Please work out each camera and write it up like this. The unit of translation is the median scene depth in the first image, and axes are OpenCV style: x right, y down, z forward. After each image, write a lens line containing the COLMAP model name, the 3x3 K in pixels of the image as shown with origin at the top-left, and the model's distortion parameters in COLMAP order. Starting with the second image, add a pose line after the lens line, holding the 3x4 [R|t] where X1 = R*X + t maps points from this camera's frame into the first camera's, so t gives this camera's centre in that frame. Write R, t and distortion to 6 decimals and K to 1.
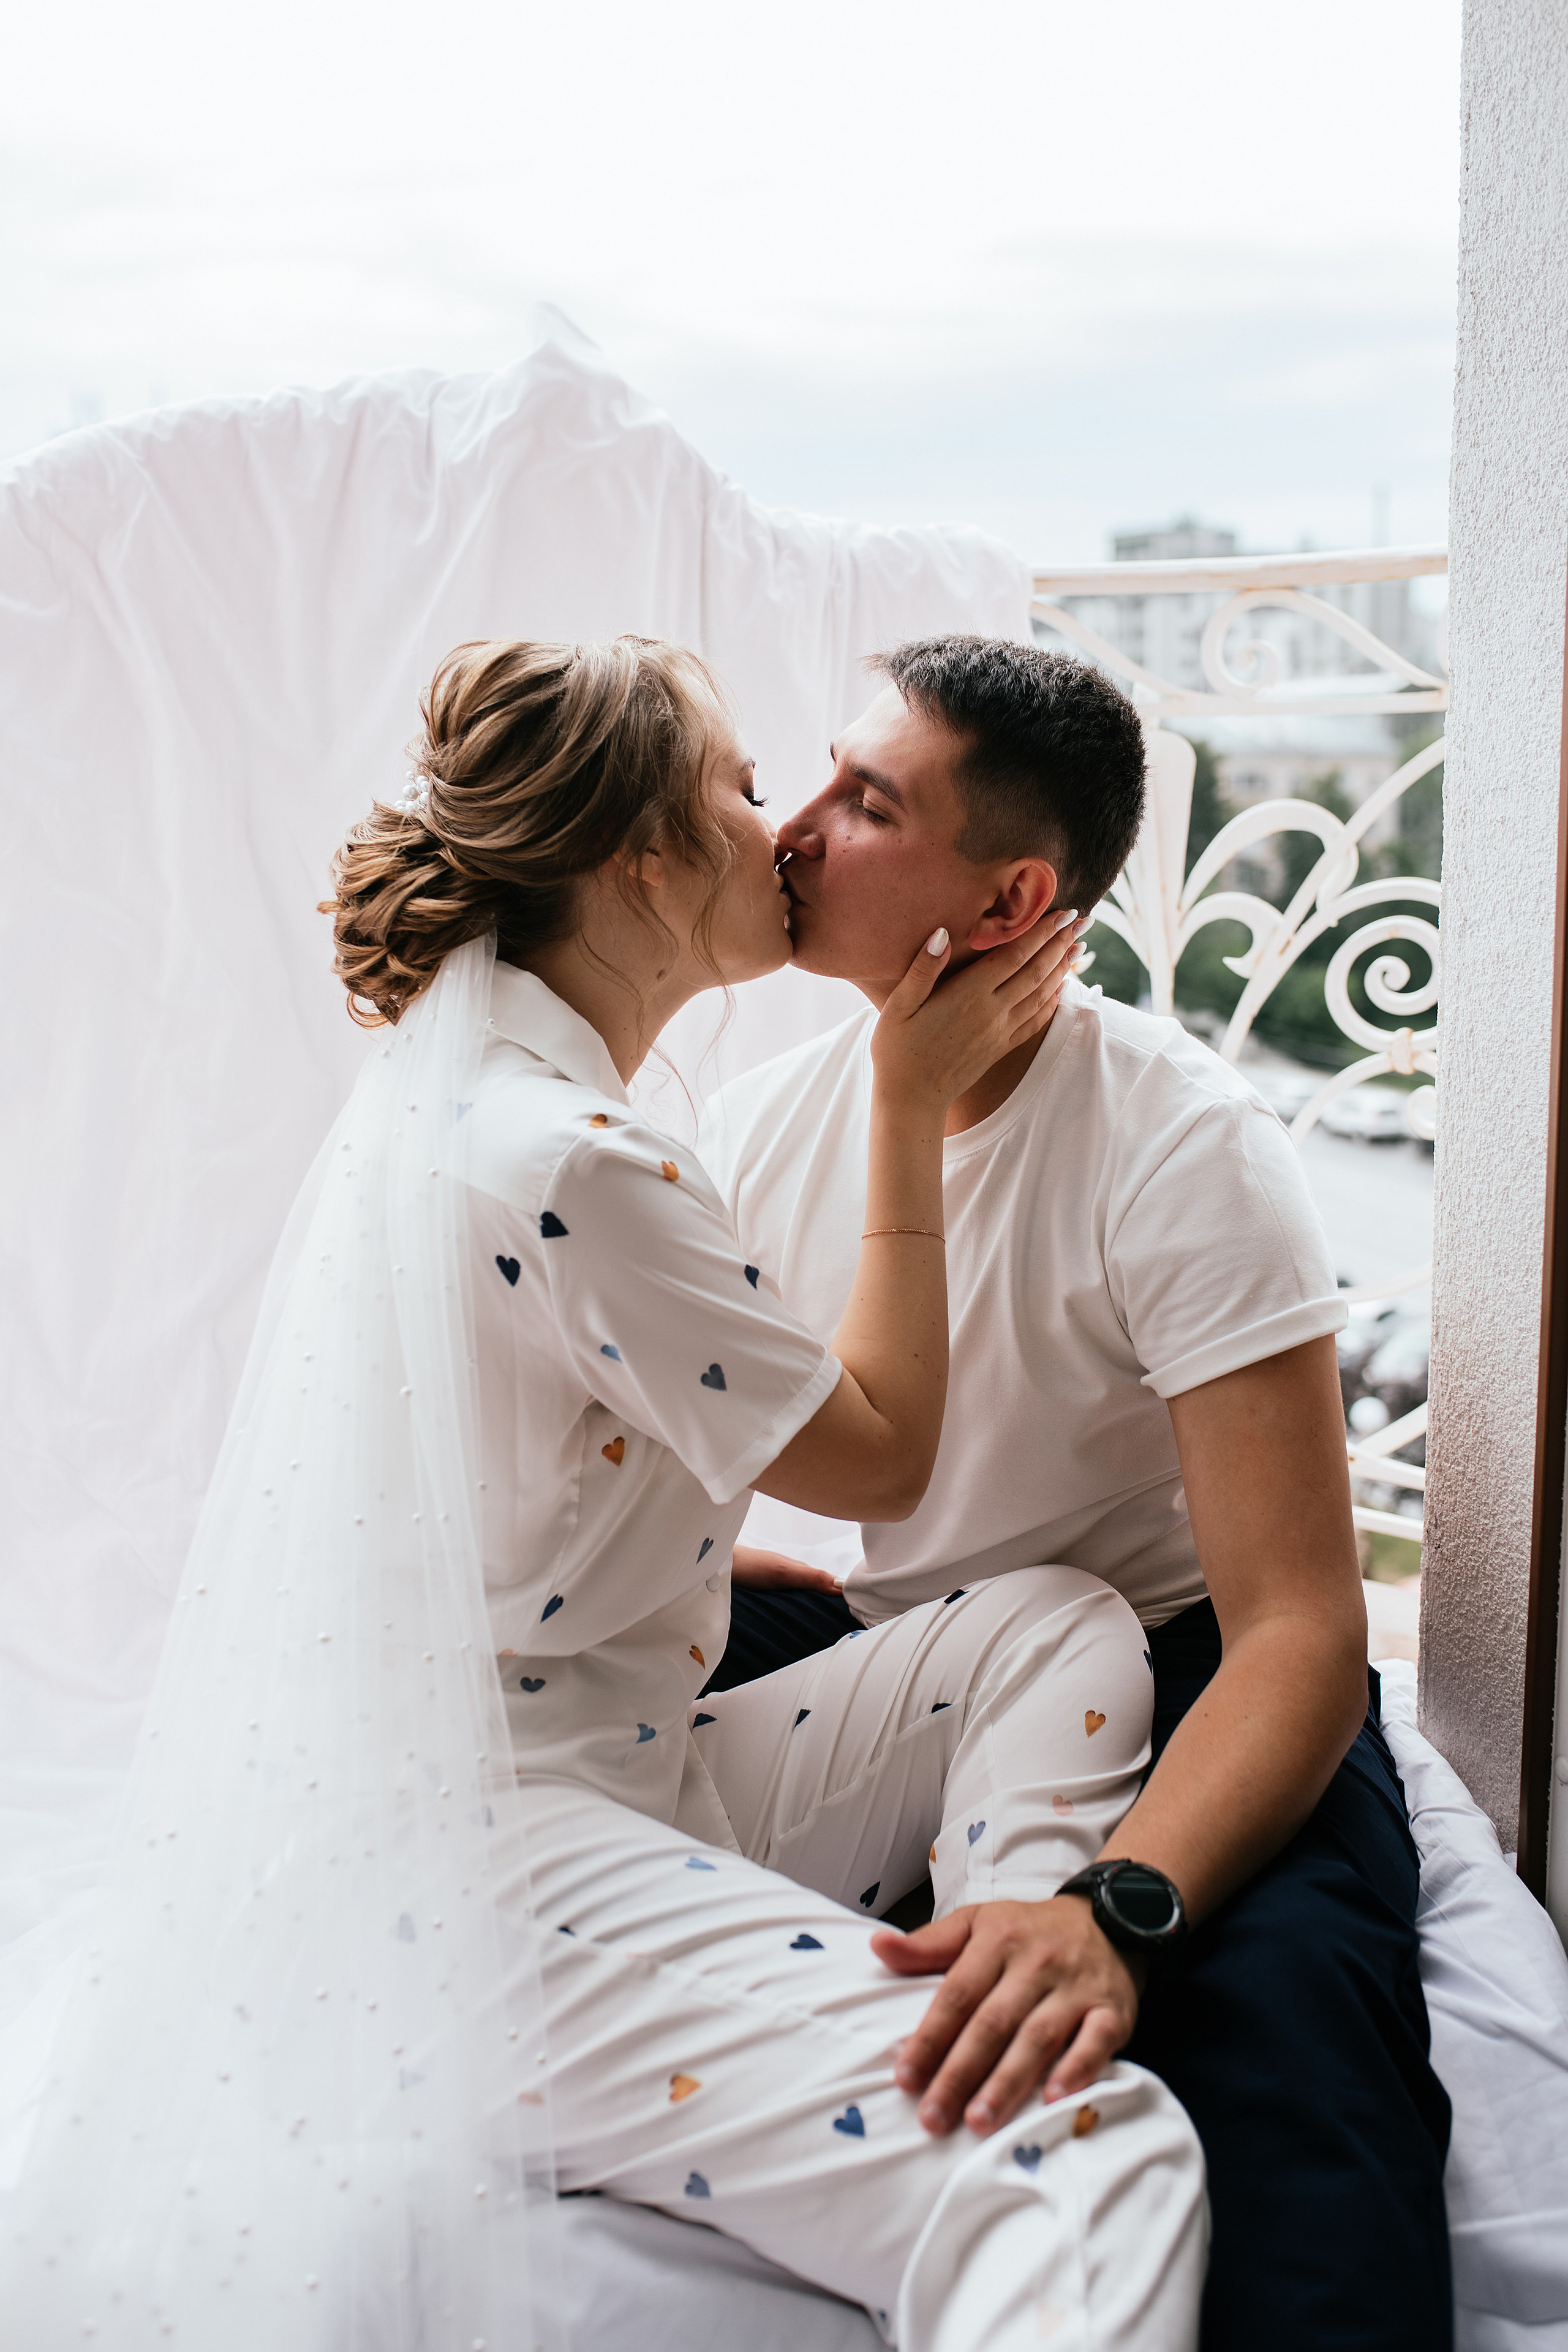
lens RADIAL K [[2190.9, 0, 783.3], [0, 2190.9, 1218.8], [0, 0, 1]] dist [-0.037597, -0.007940]
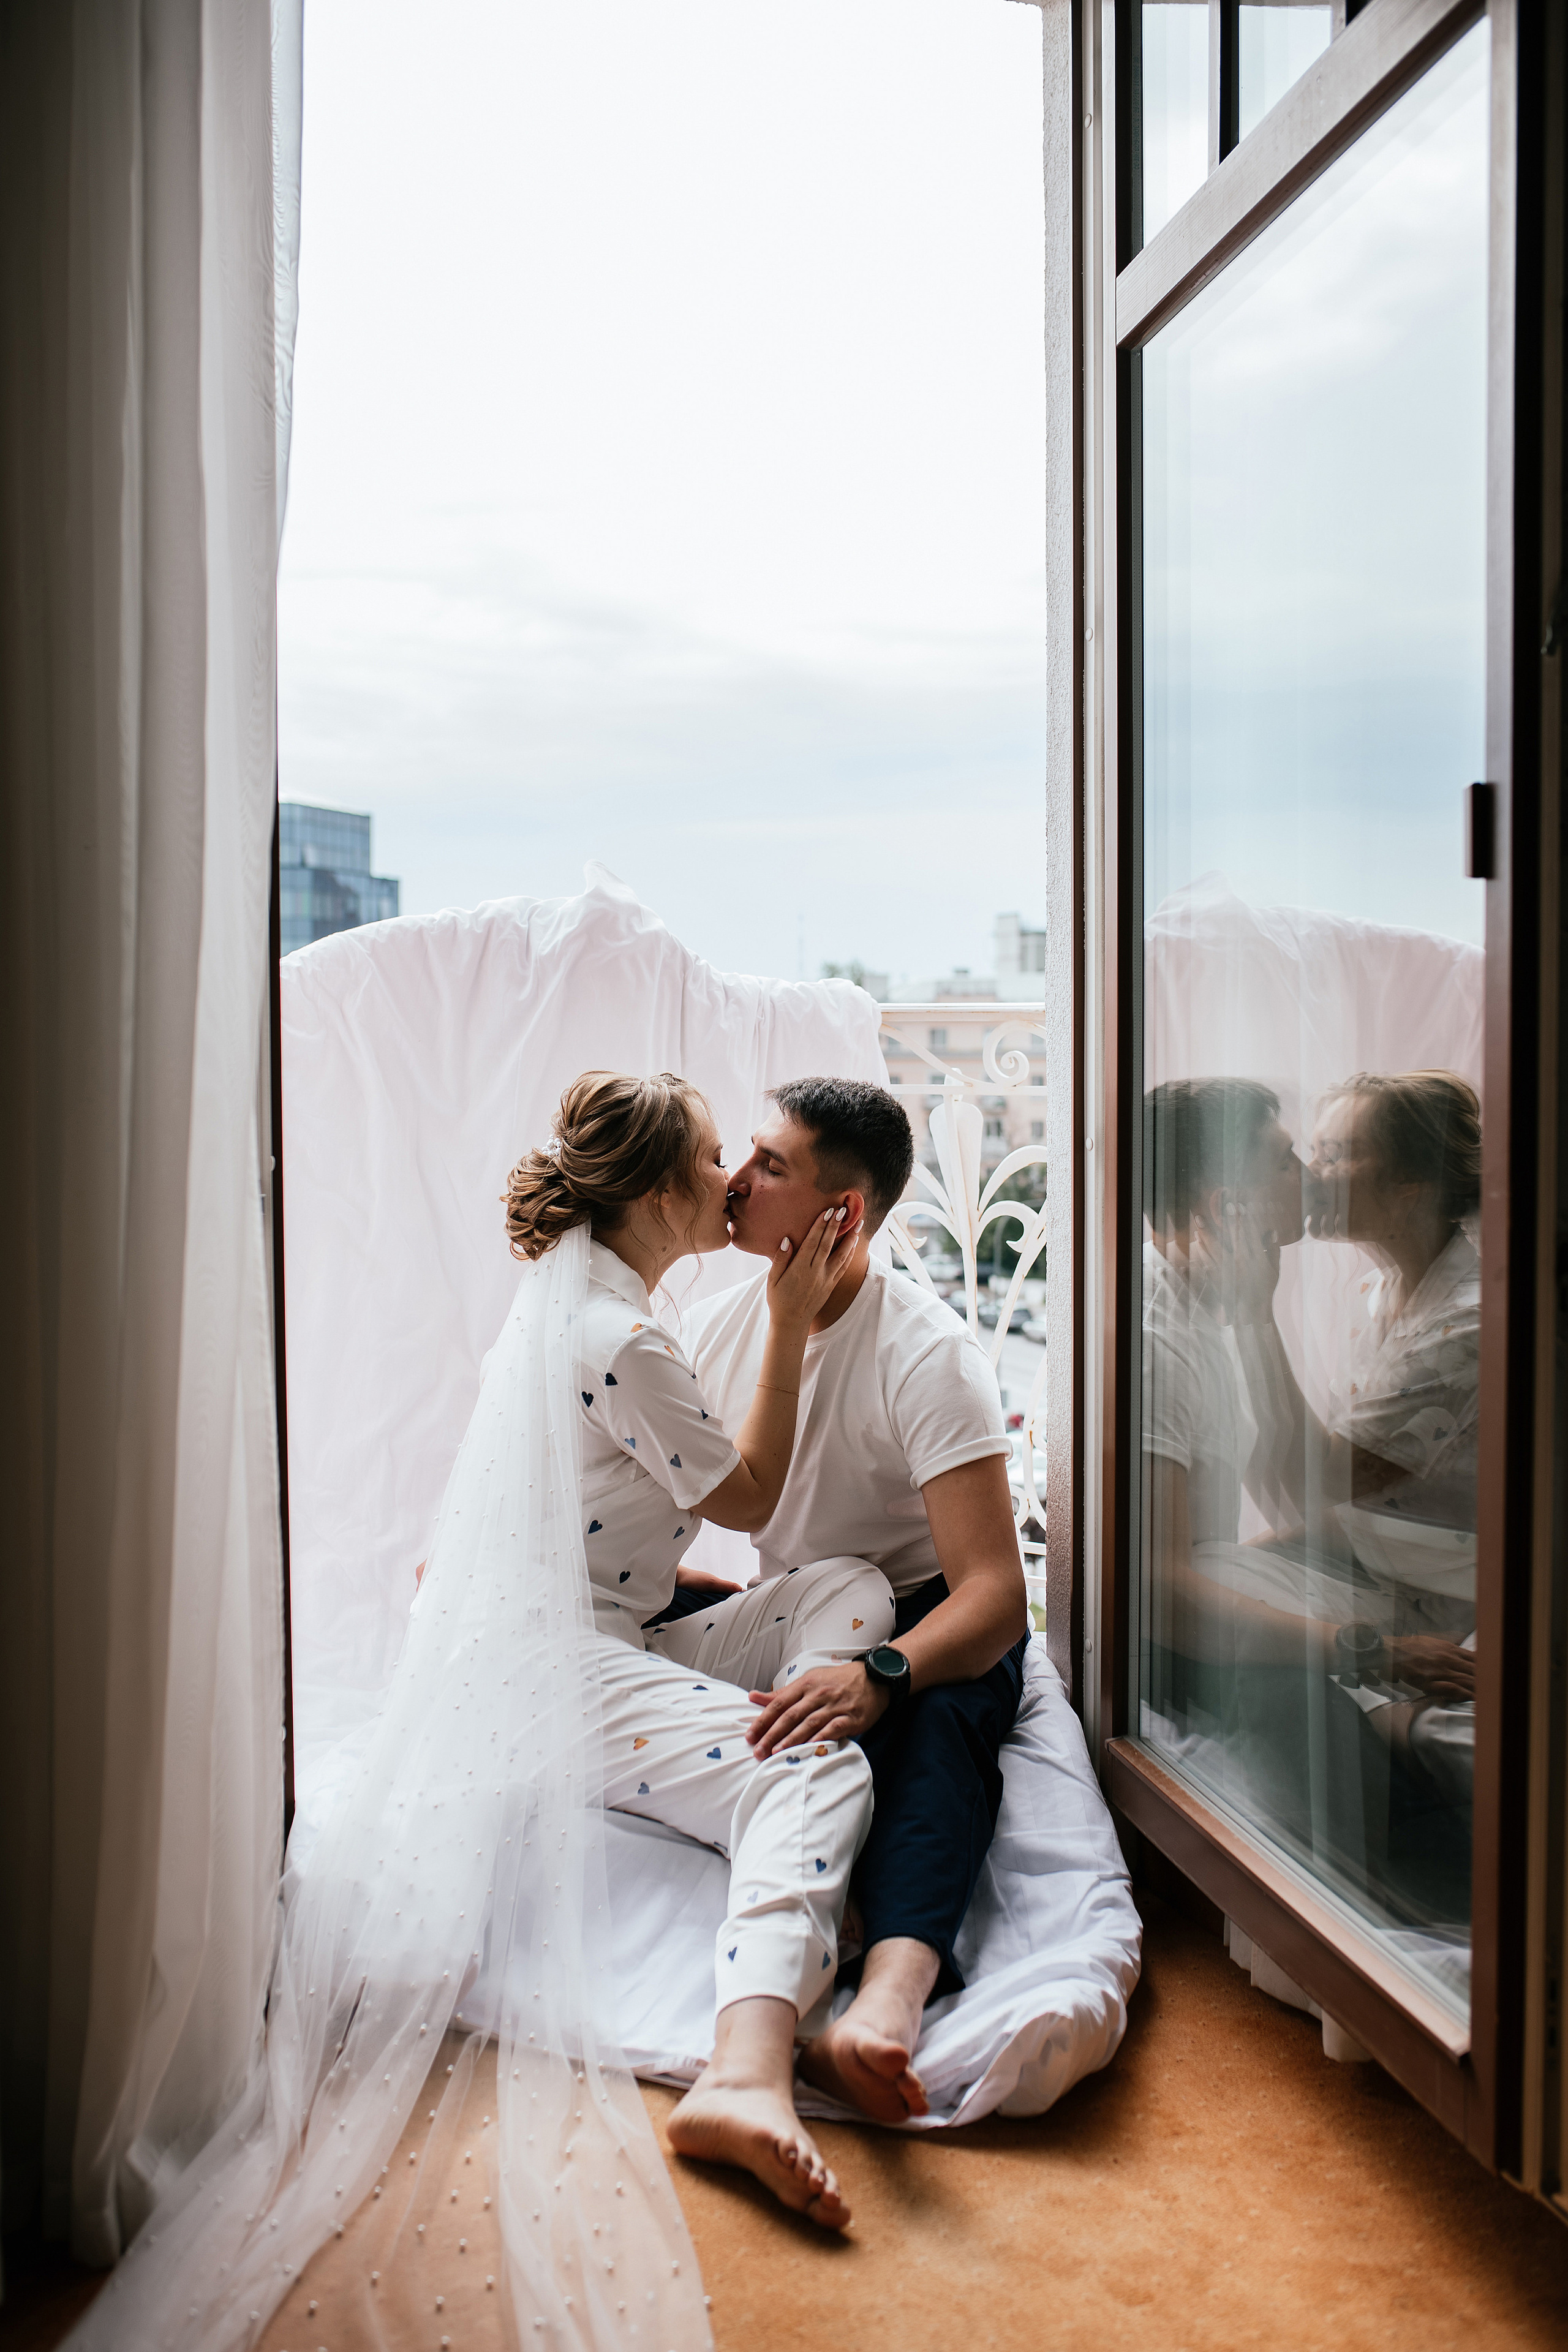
lens RADIAL K [[2241.9, 0, 786.1], [0, 2241.9, 1203.4], [0, 0, 1]] dist [-0.047668, 0.043953]
pose [[0.999820, 0.015048, -0.011586, 0.088553], [-0.016483, 0.990600, -0.135797, 0.120898], [0.009434, 0.135963, 0.990669, -0.957656]]
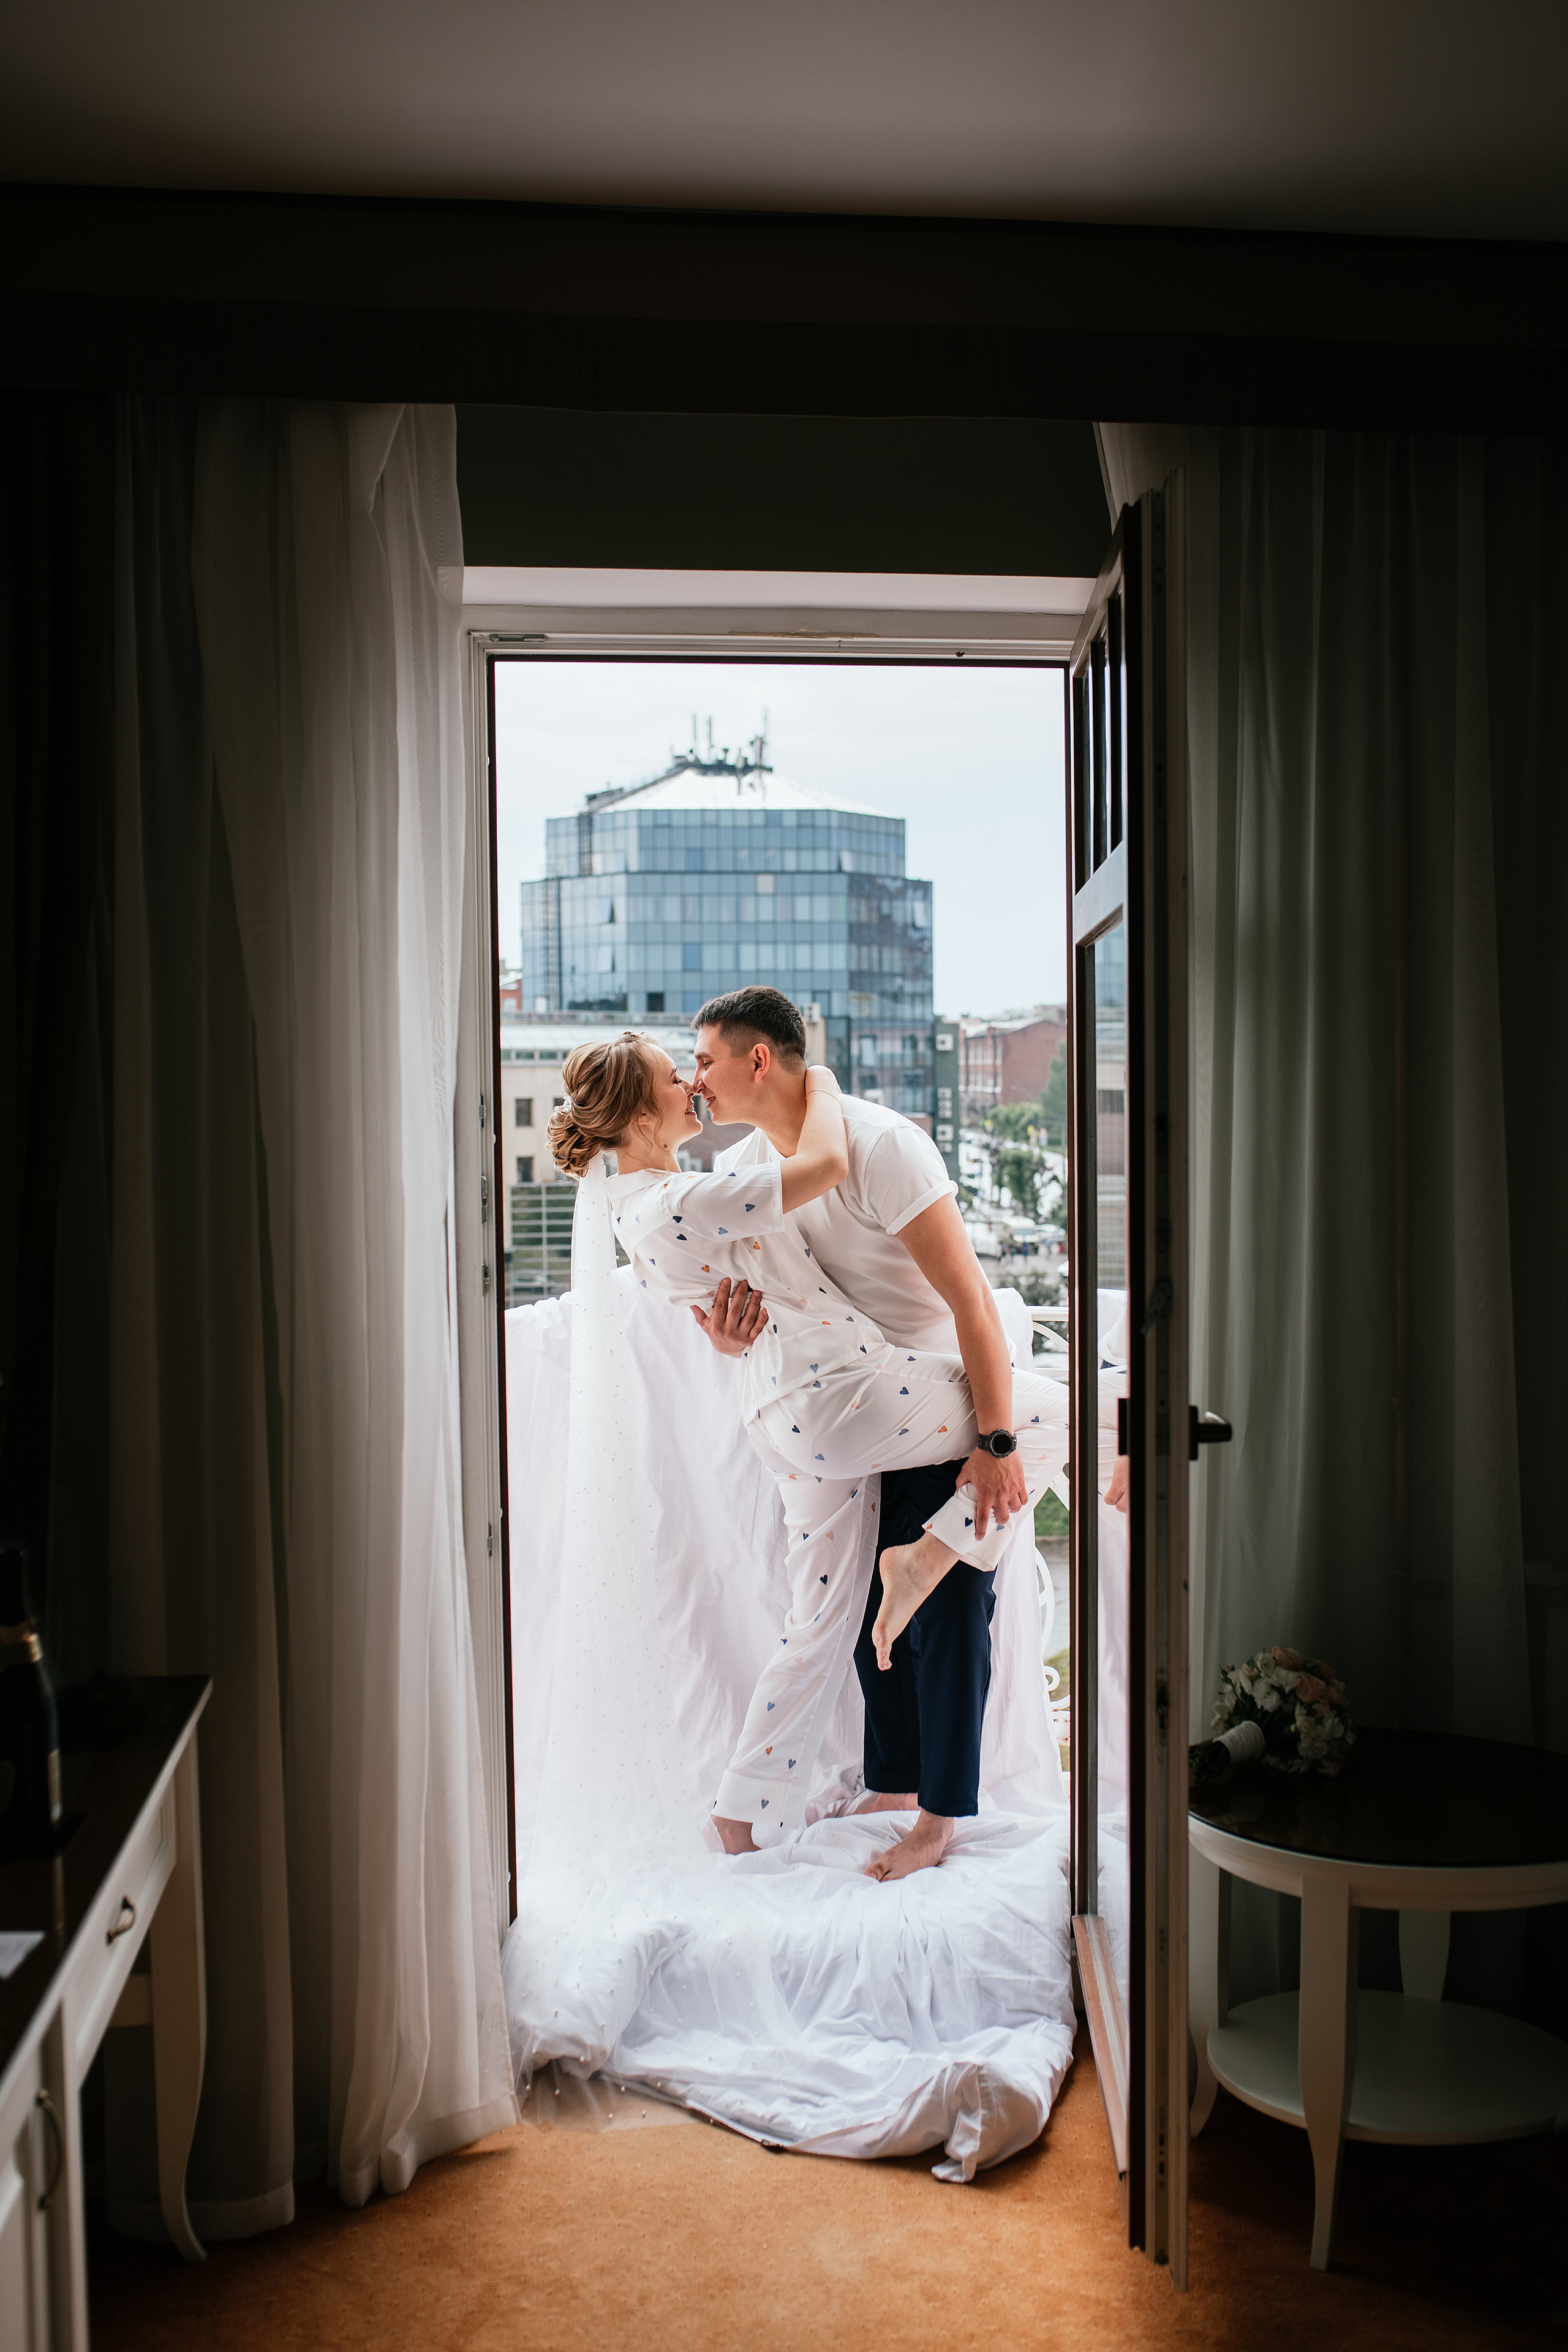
lens RADIAL K [[2241.9, 0, 786.1], [0, 2241.9, 1203.4], [0, 0, 1]] dist [-0.047668, 0.043953]
pose [[0.968420, 0.022114, -0.248341, 0.606575], [-0.053929, 0.991058, -0.122048, -0.166518], [0.243422, 0.131587, 0.960953, -1.719806]]
